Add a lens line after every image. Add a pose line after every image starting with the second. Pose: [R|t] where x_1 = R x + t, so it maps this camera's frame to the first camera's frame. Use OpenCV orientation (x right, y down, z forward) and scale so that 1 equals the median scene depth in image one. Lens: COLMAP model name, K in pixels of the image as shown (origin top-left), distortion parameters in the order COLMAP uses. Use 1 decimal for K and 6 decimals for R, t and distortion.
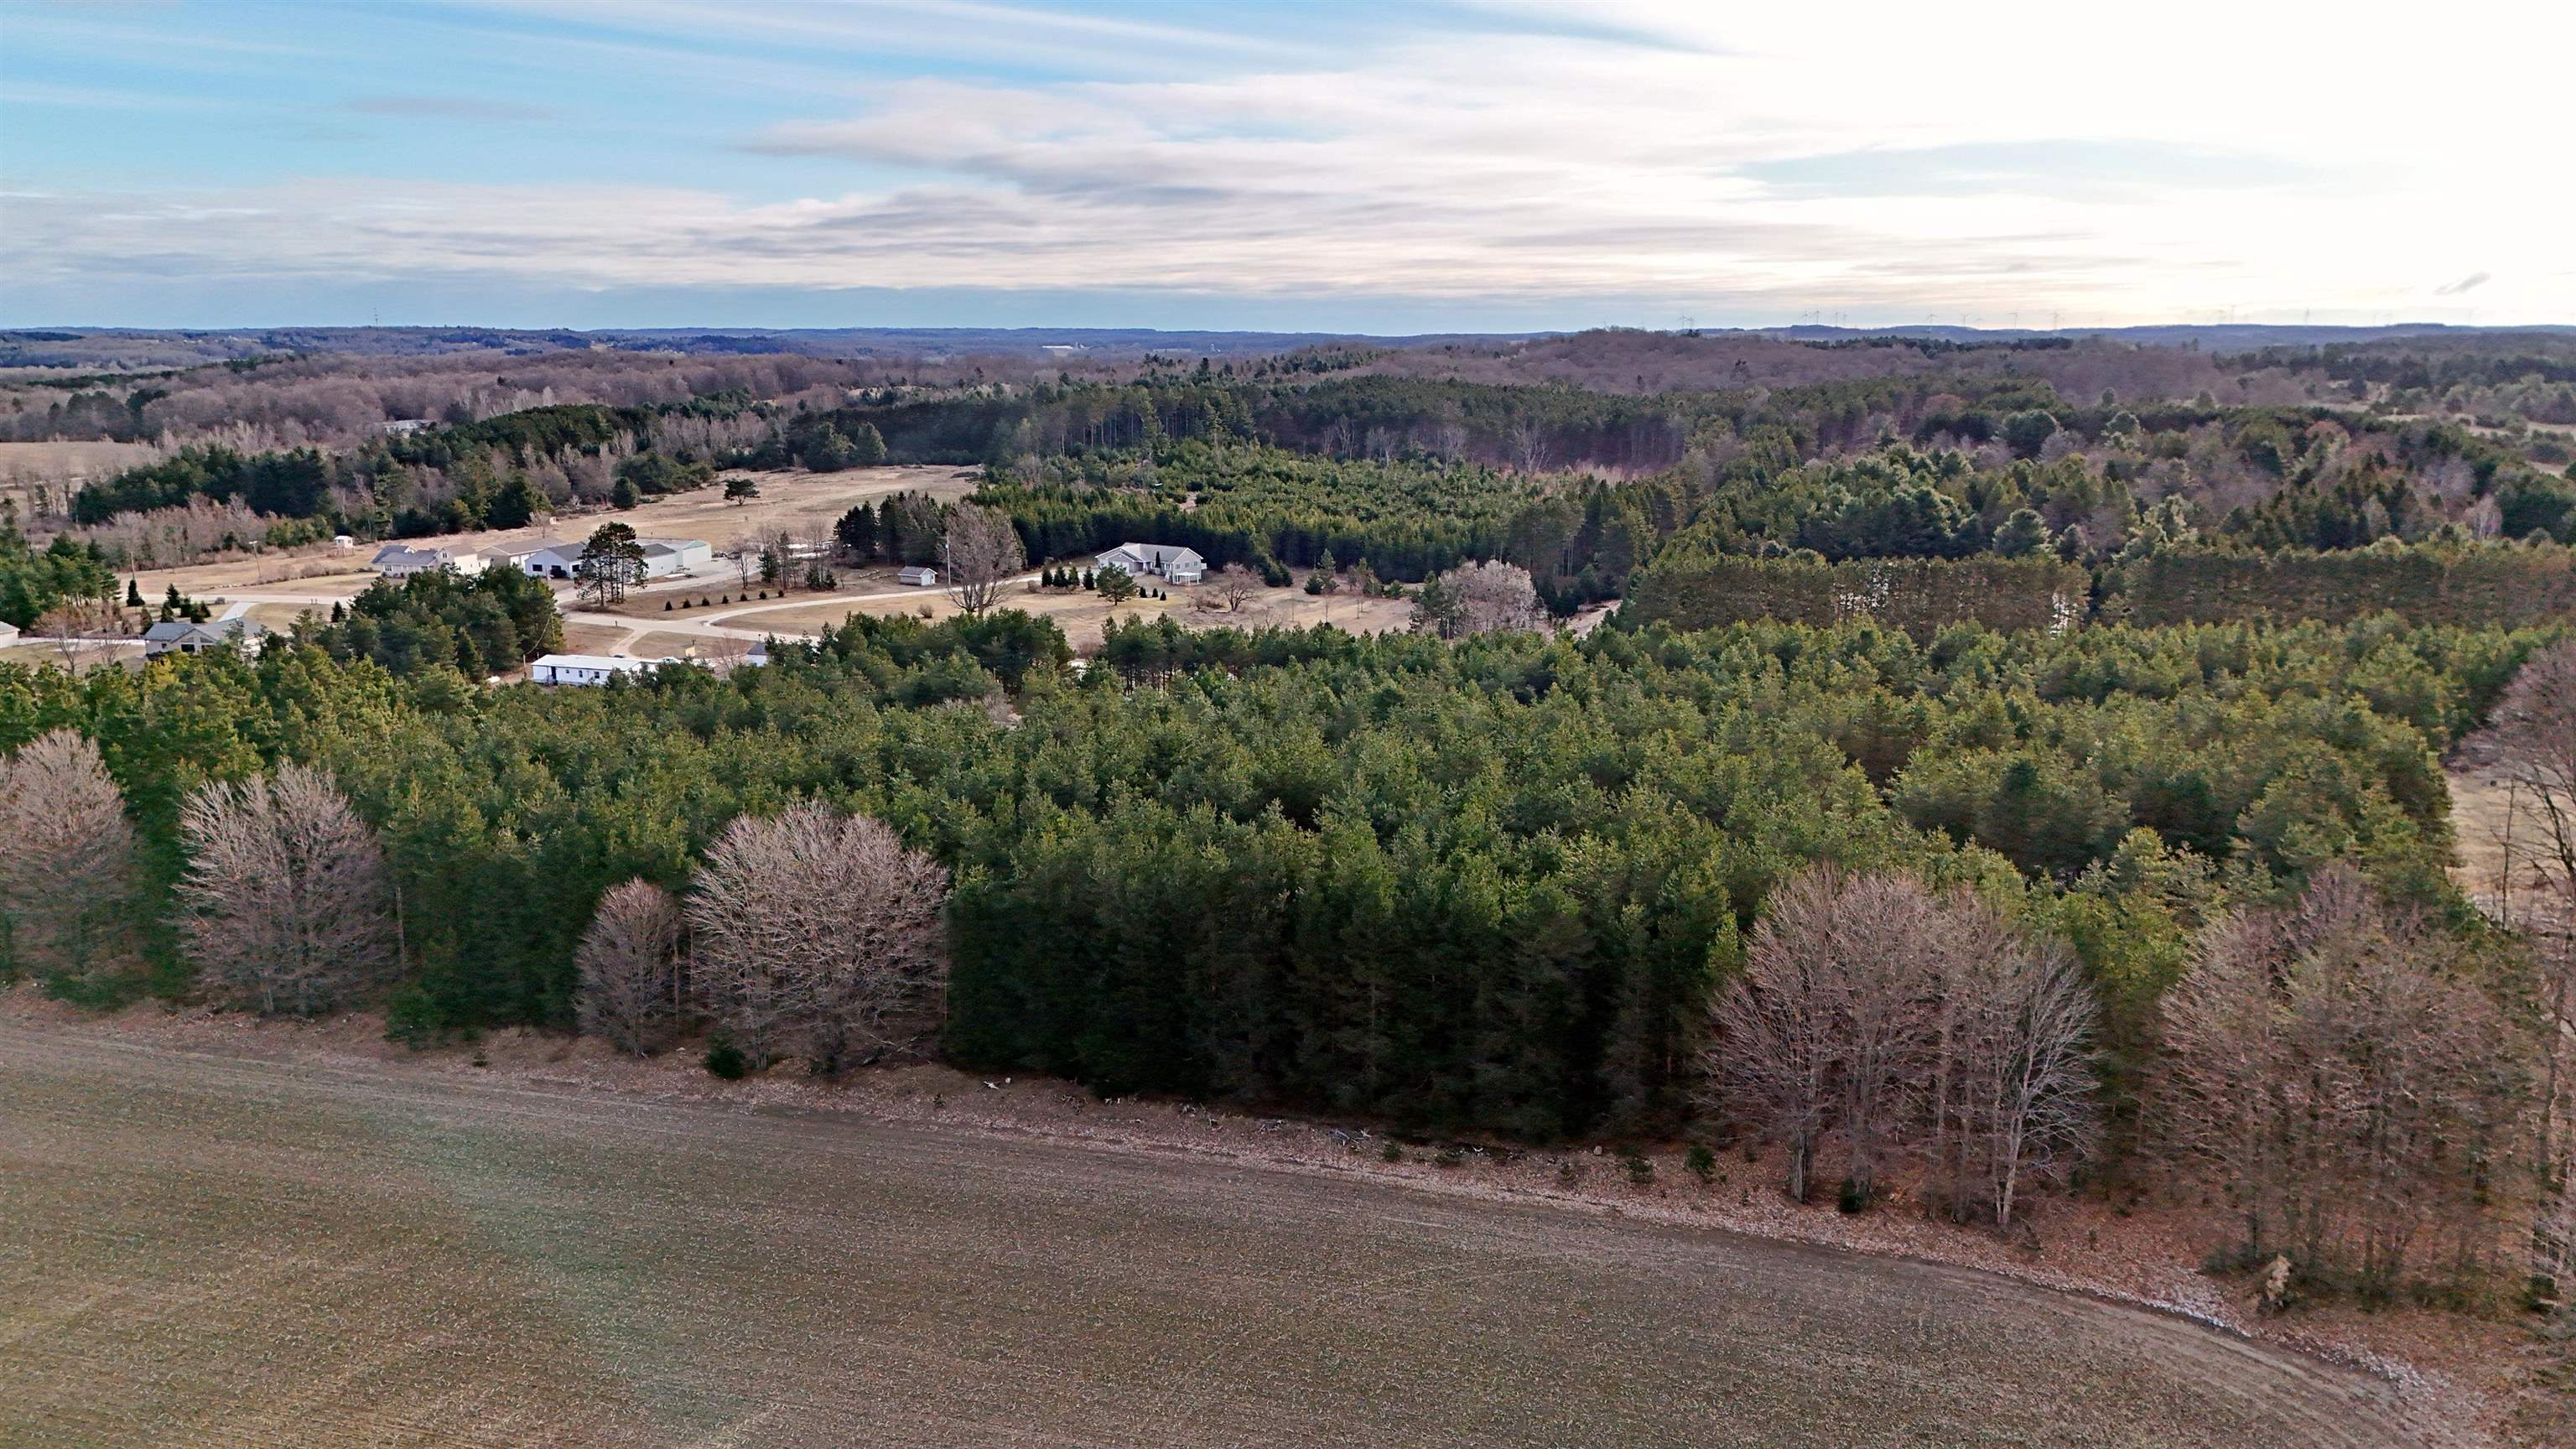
lens RADIAL K [[1897.0, 0, 1288.7], [0, 1897.0, 736.7], [0, 0, 1]] dist [0.069717, -0.064301]
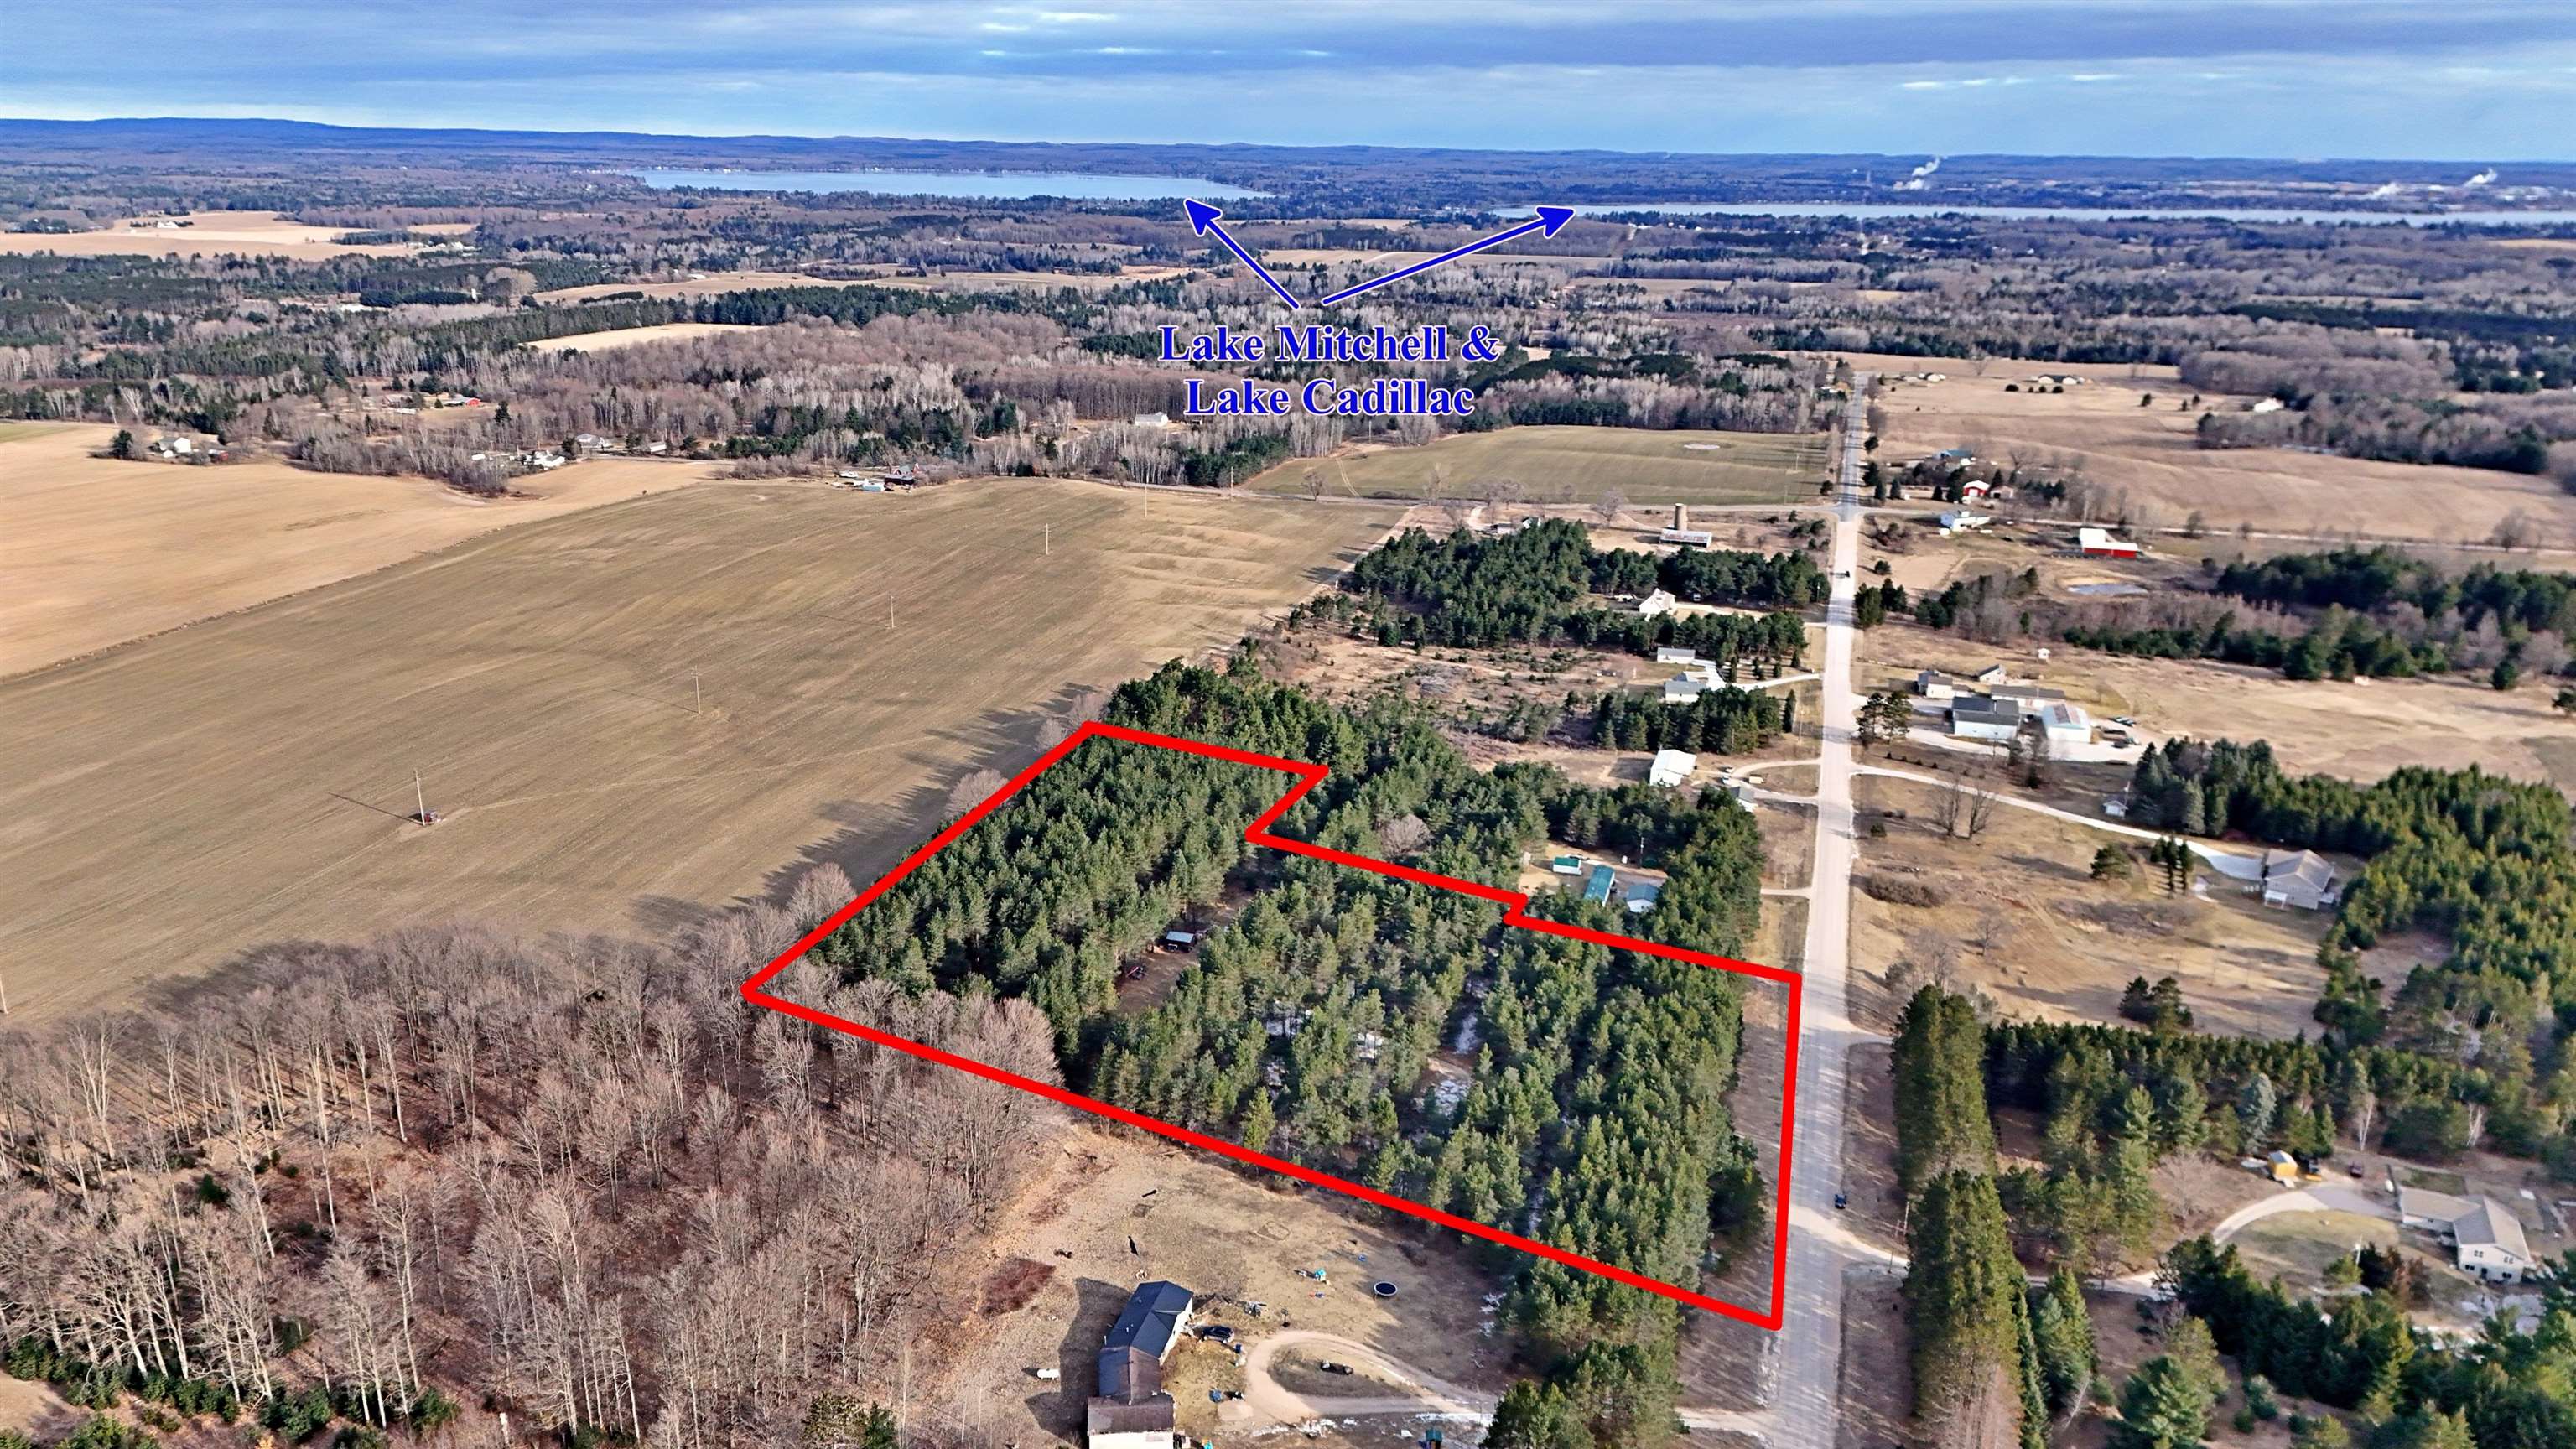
lens RADIAL K [[1897.0, 0, 1279.3], [0, 1897.0, 720.0], [0, 0, 1]] dist [0.069717, -0.064301]
pose [[0.008882, 0.295368, -0.955342, 1.220193], [-0.223695, 0.931755, 0.285995, -0.470040], [0.974619, 0.211165, 0.074348, 0.500051]]
